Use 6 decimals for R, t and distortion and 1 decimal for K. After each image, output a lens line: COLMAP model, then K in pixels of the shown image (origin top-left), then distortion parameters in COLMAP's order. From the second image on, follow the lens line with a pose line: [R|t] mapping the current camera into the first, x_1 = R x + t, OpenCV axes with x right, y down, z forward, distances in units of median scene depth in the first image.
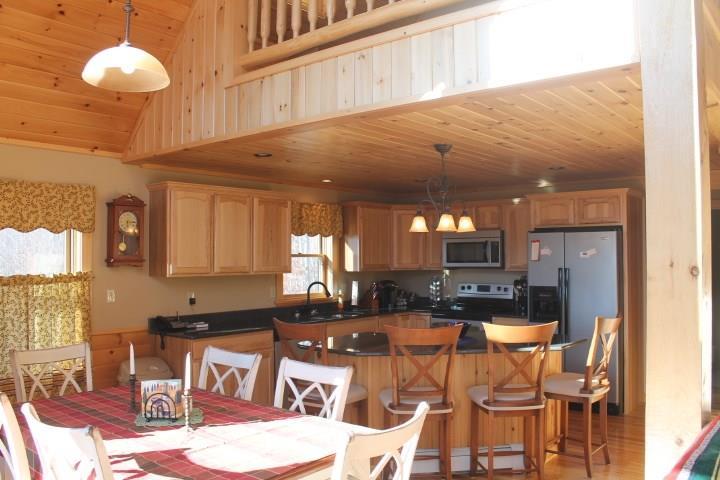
lens RADIAL K [[613.2, 0, 359.9], [0, 613.2, 239.5], [0, 0, 1]] dist [-0.114955, 0.043311]
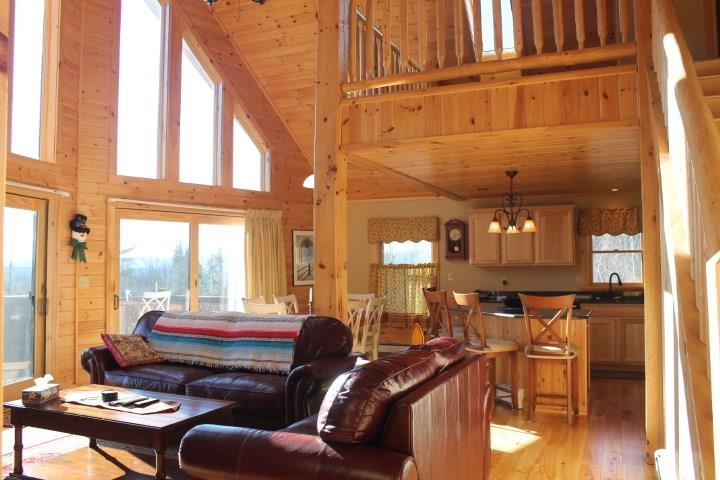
lens RADIAL K [[613.2, 0, 359.6], [0, 613.2, 238.3], [0, 0, 1]] dist [-0.114955, 0.043311]
pose [[0.277273, -0.039784, -0.959967, 1.253970], [0.028079, 0.999051, -0.033293, 0.033835], [0.960381, -0.017724, 0.278127, 0.239176]]
